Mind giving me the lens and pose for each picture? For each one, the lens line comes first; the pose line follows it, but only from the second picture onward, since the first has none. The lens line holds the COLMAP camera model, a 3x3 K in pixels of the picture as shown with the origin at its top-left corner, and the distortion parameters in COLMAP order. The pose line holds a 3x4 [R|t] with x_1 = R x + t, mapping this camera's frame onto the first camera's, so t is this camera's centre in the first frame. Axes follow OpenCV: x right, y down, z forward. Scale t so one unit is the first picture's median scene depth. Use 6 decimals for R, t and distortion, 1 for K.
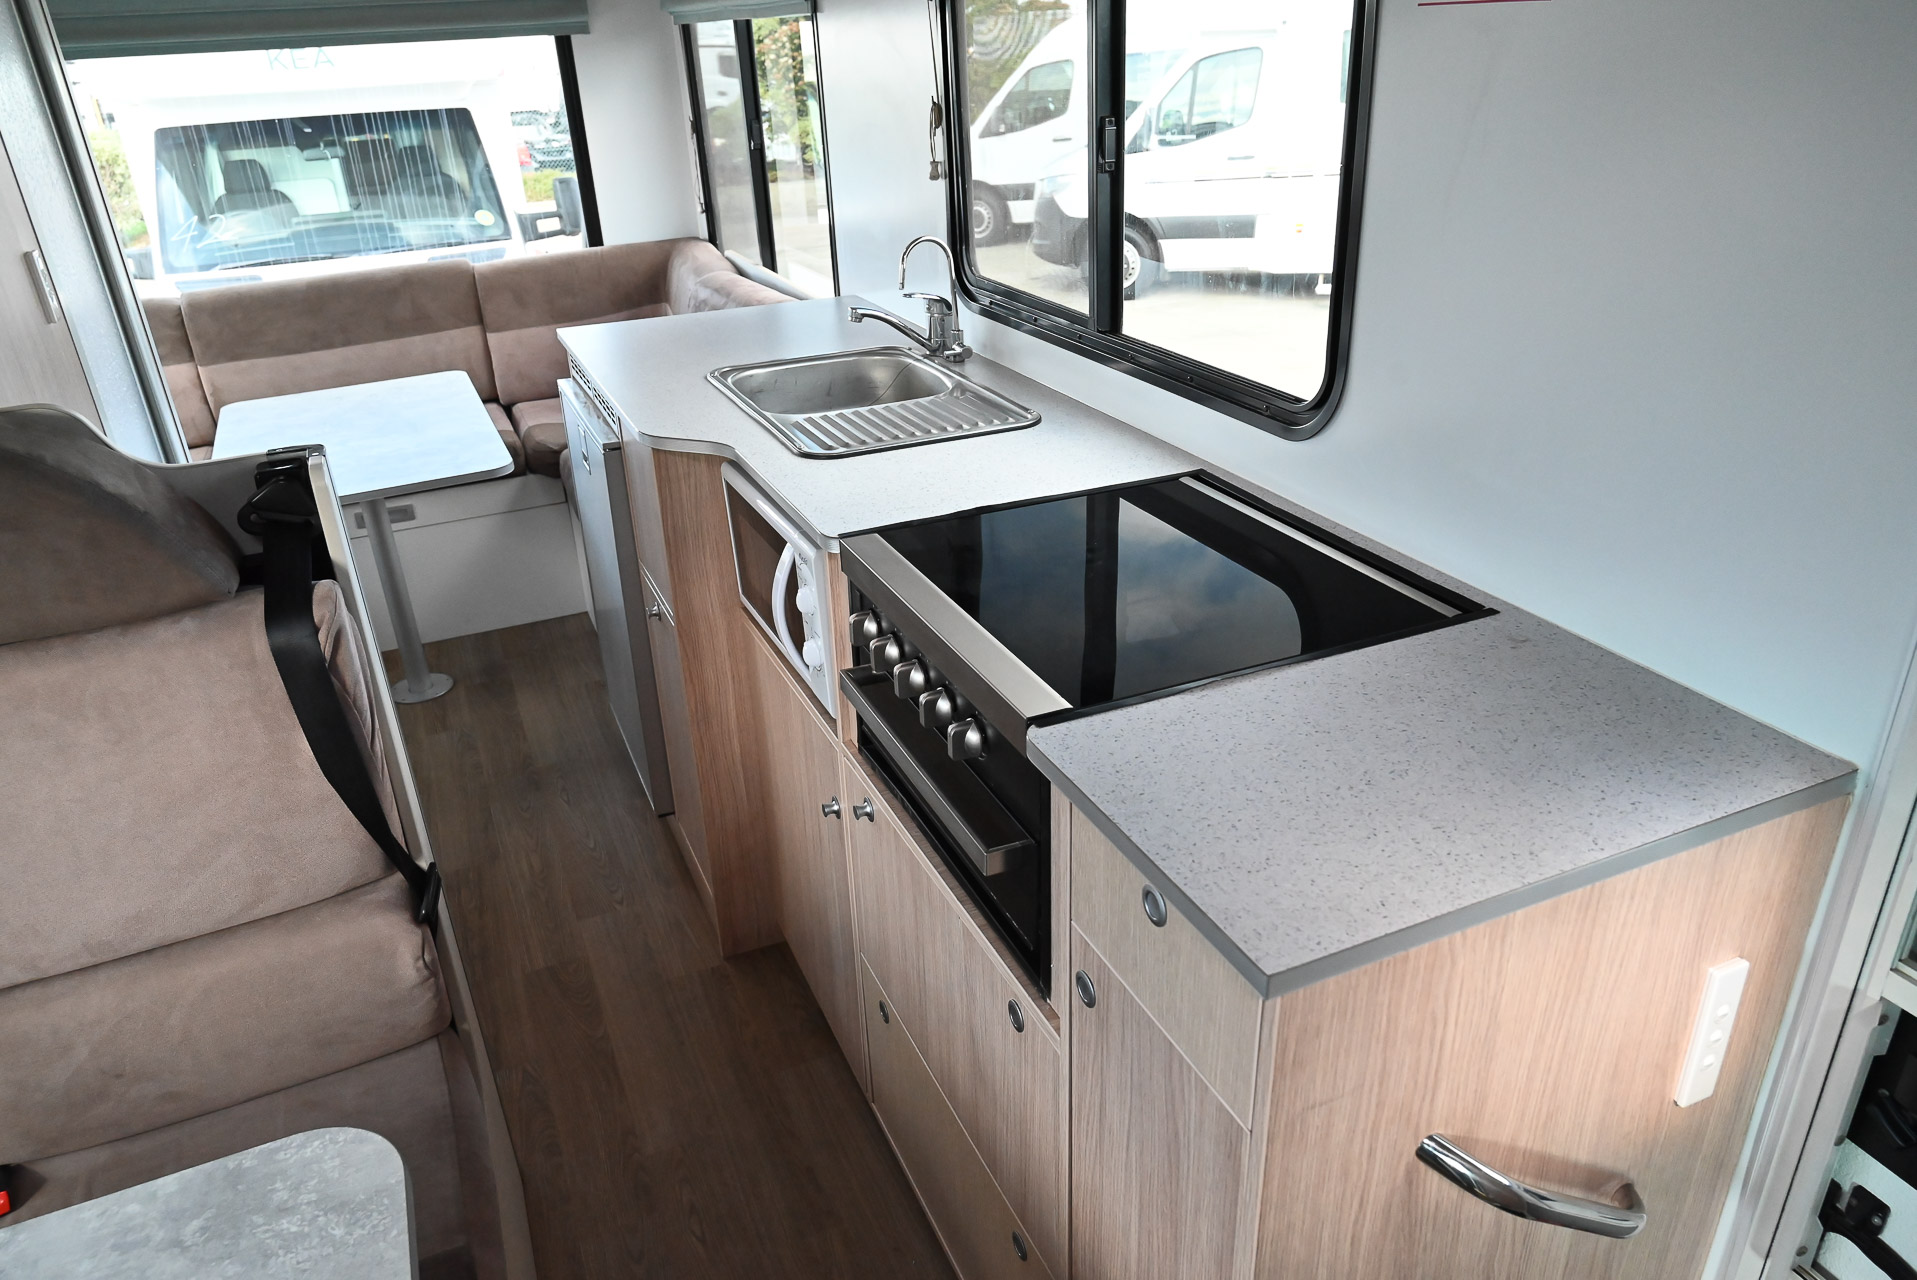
lens RADIAL K [[1298.1, 0, 956.8], [0, 1298.1, 648.1], [0, 0, 1]] dist [-0.006703, -0.000065]
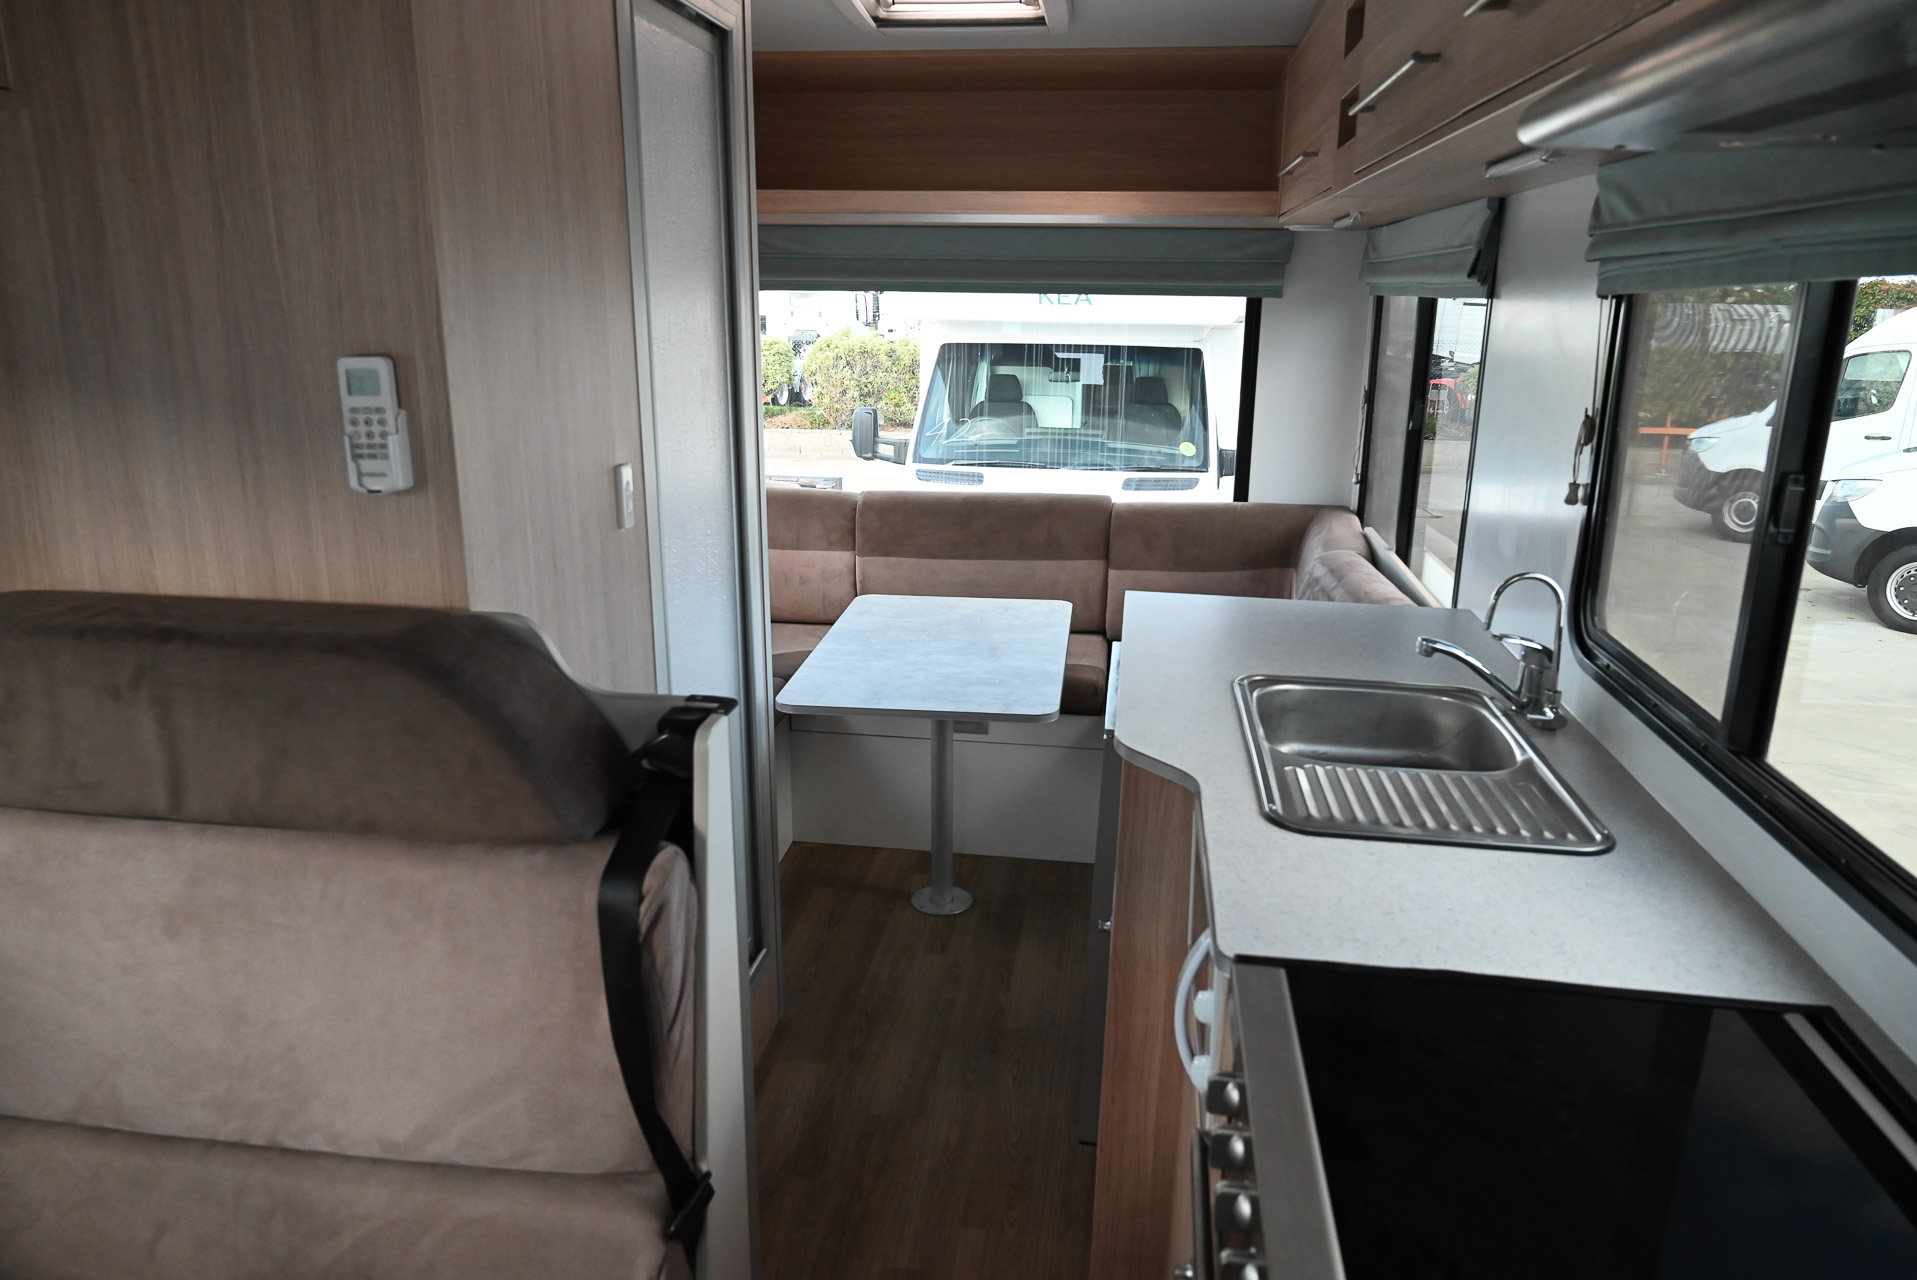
lens RADIAL K [[1298.1, 0, 956.8], [0, 1298.1, 648.1], [0, 0, 1]] dist [-0.006703, -0.000065]
pose [[0.848994, 0.195176, -0.491036, 0.073412], [-0.274657, 0.956884, -0.094538, -0.095461], [0.451412, 0.215129, 0.865994, 0.148998]]
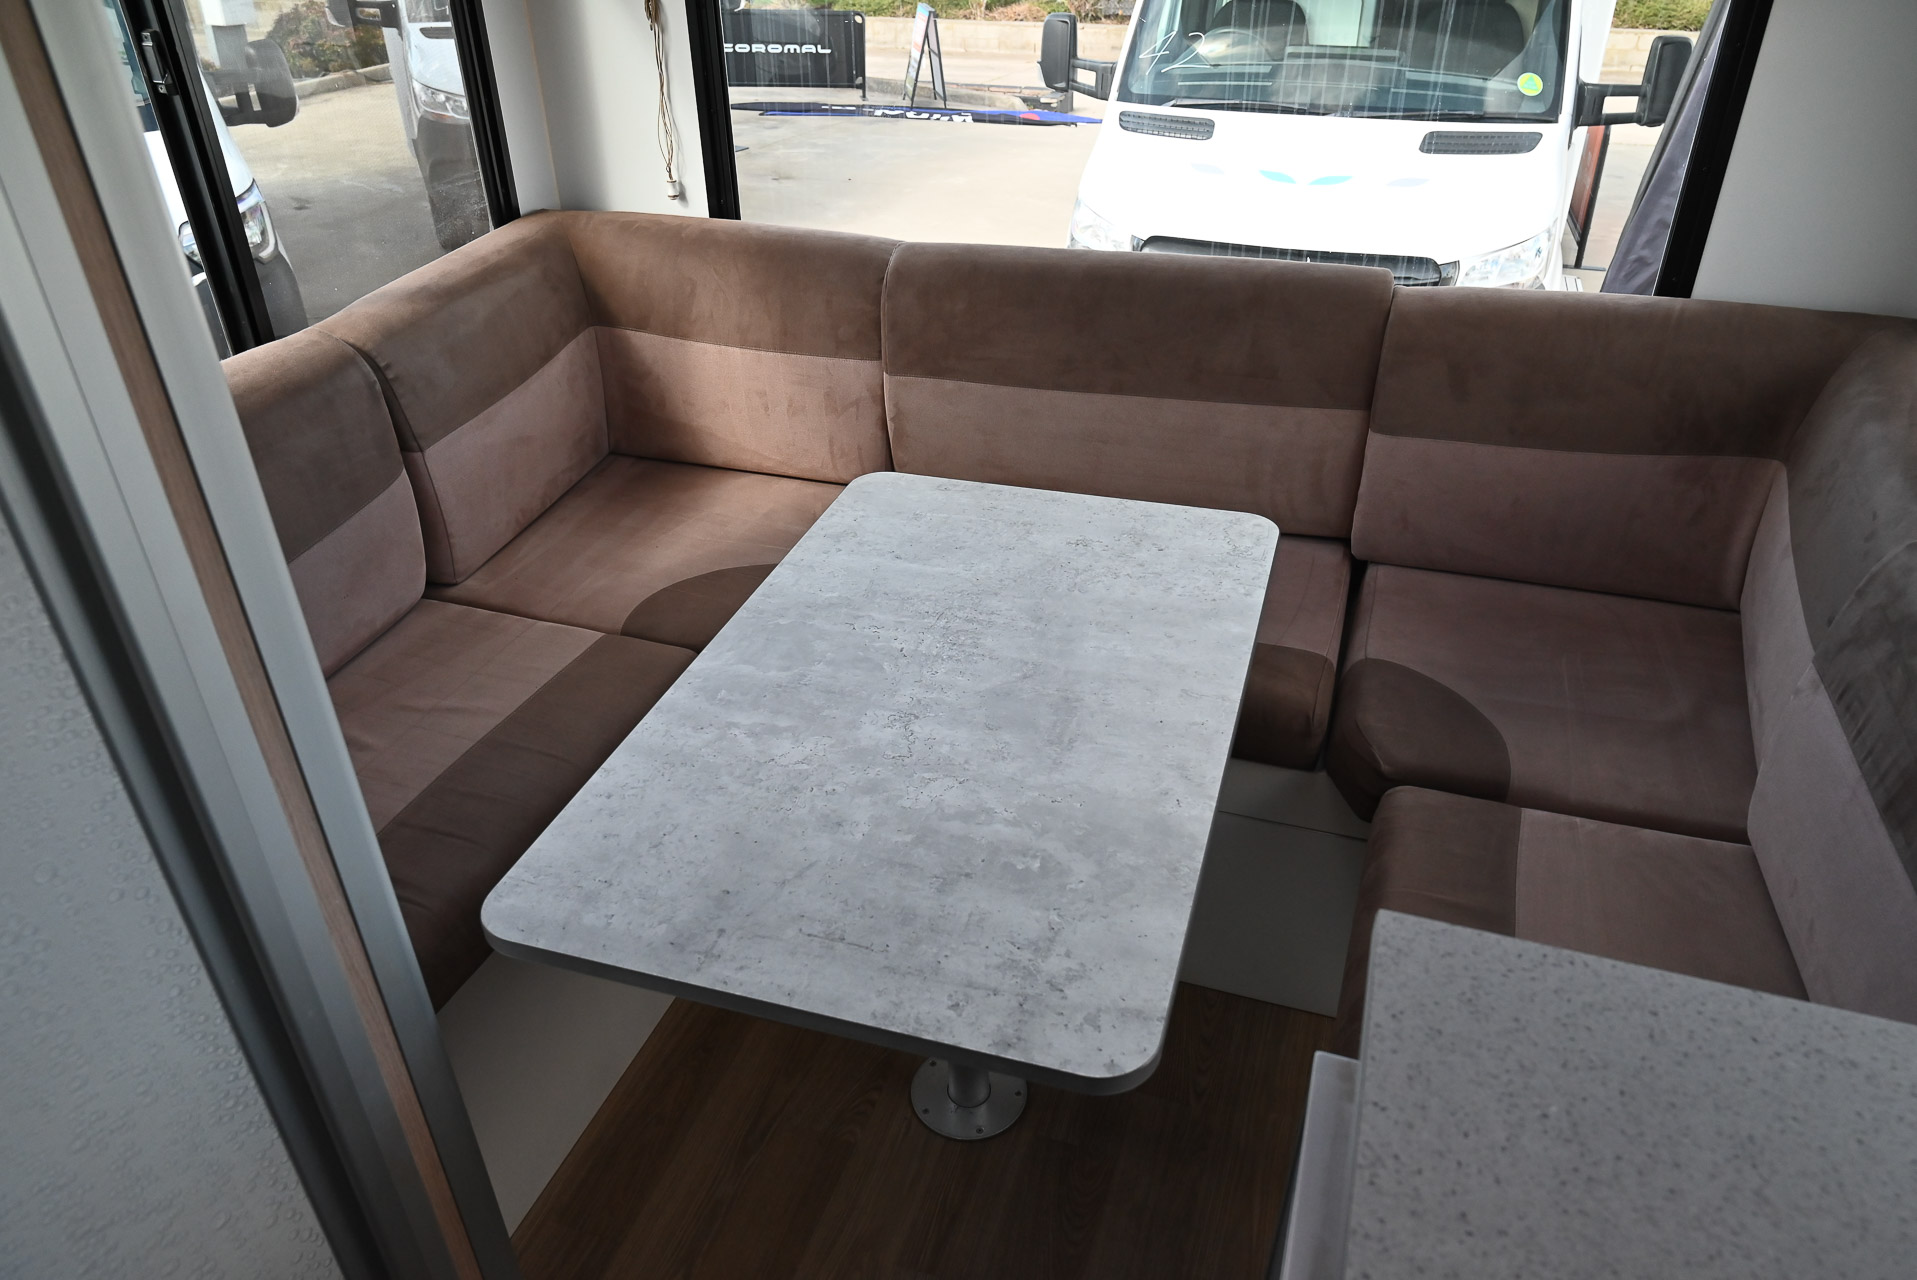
lens RADIAL K [[1298.1, 0, 956.8], [0, 1298.1, 648.1], [0, 0, 1]] dist [-0.006703, -0.000065]
pose [[0.735385, 0.392347, -0.552515, -0.288237], [-0.315227, 0.919814, 0.233610, -0.391719], [0.599868, 0.002375, 0.800096, 0.853684]]
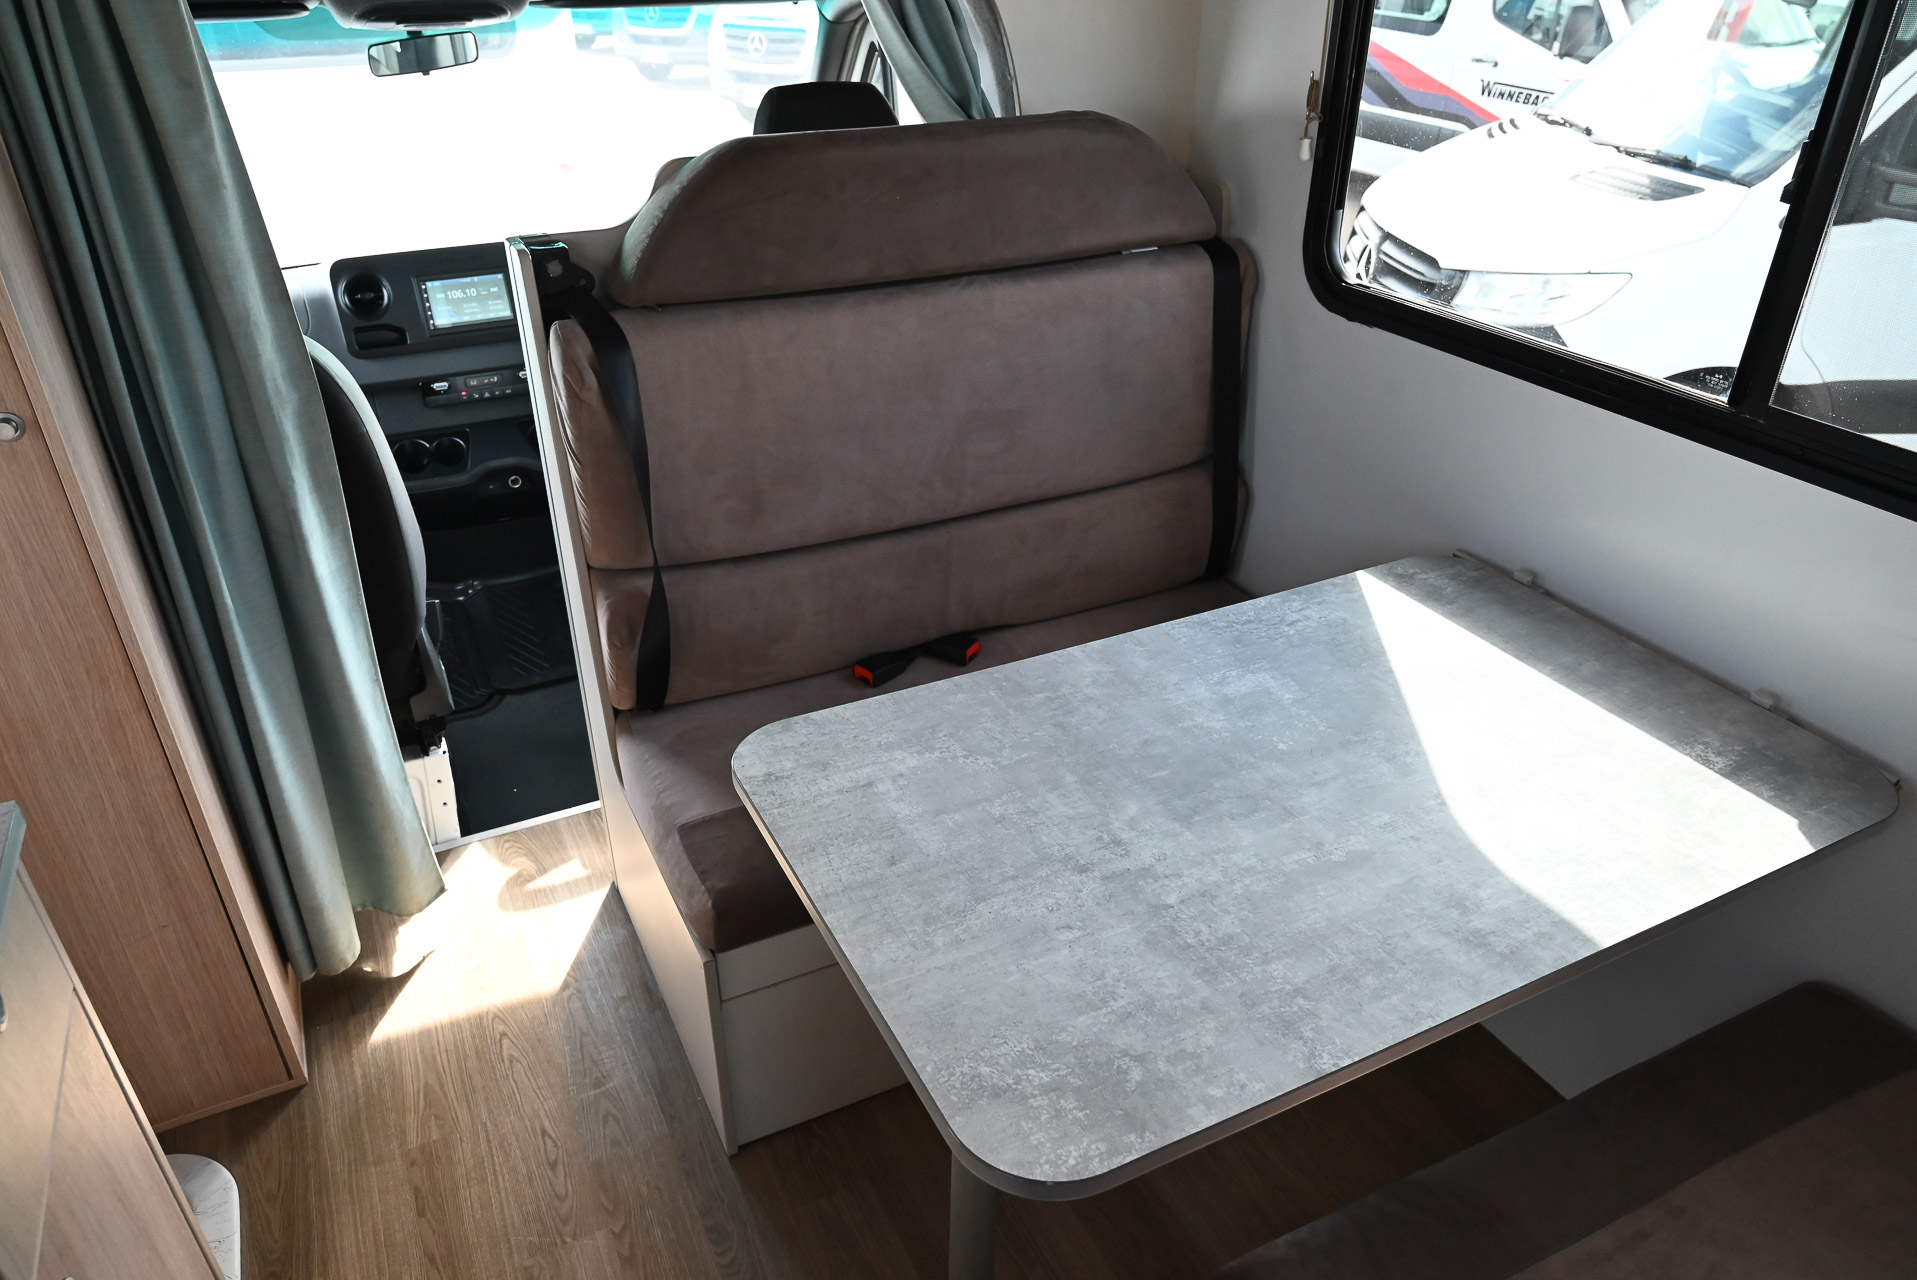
lens RADIAL K [[1298.1, 0, 956.8], [0, 1298.1, 648.1], [0, 0, 1]] dist [-0.006703, -0.000065]
pose [[-0.997477, 0.067100, -0.023171, -0.189786], [0.018621, 0.562304, 0.826721, -0.250511], [0.068503, 0.824204, -0.562135, 0.545619]]
